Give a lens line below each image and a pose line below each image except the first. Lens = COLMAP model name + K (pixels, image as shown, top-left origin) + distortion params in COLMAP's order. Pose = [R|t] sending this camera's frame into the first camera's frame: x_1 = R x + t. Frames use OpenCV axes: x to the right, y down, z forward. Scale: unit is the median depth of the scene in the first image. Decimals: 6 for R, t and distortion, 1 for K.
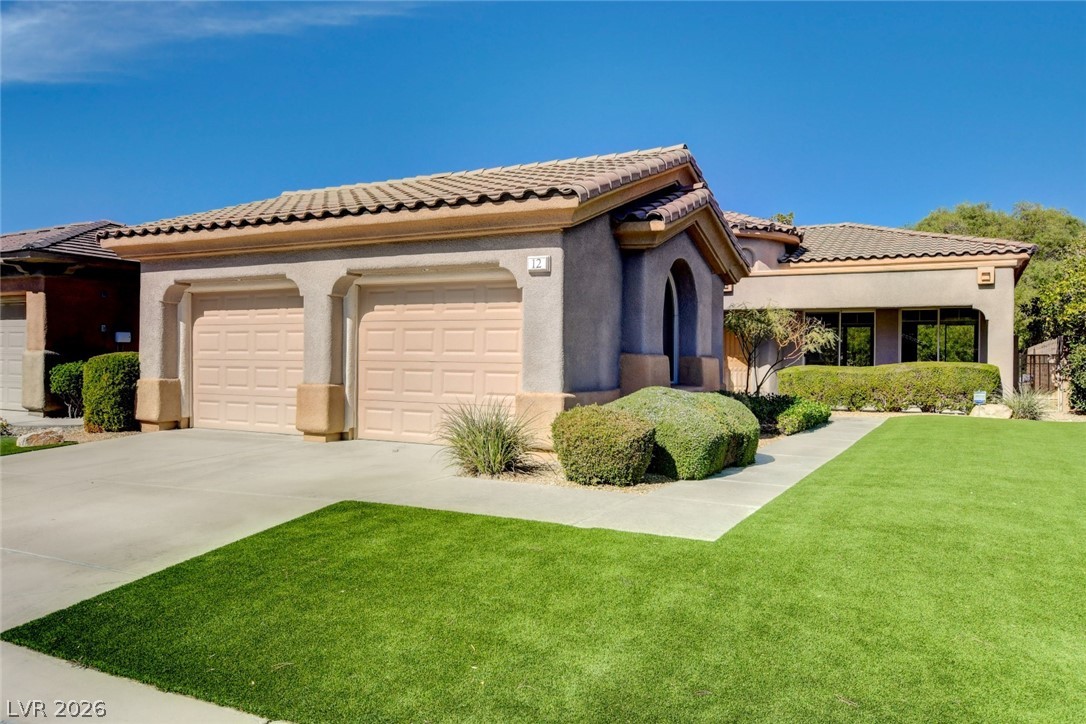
lens RADIAL K [[818.5, 0, 543.0], [0, 818.5, 362.0], [0, 0, 1]] dist [0.000628, 0.001345]
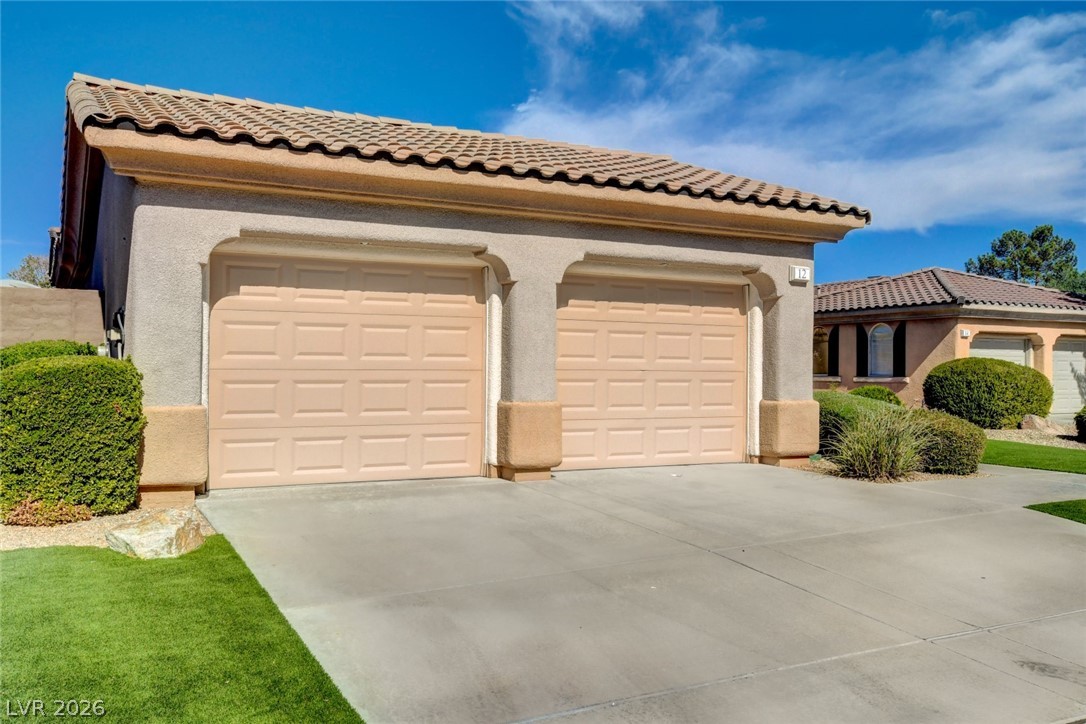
lens RADIAL K [[937.0, 0, 543.0], [0, 937.0, 362.0], [0, 0, 1]] dist [0.001084, 0.007581]
pose [[0.551814, -0.001890, 0.833965, -0.891099], [0.000221, 0.999998, 0.002120, -0.009996], [-0.833967, -0.000985, 0.551813, 0.480494]]
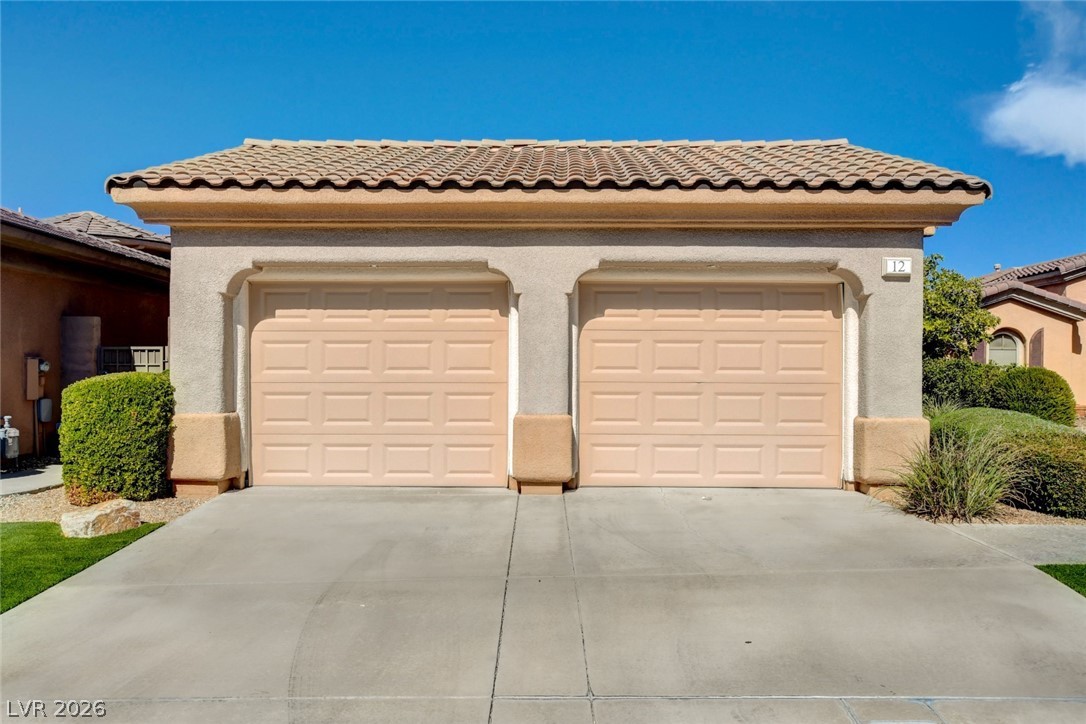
lens RADIAL K [[932.4, 0, 541.4], [0, 932.4, 379.4], [0, 0, 1]] dist [0.004037, 0.019787]
pose [[0.883126, -0.009703, 0.469035, -0.608521], [0.007841, 0.999952, 0.005923, -0.008821], [-0.469070, -0.001553, 0.883160, 0.243616]]
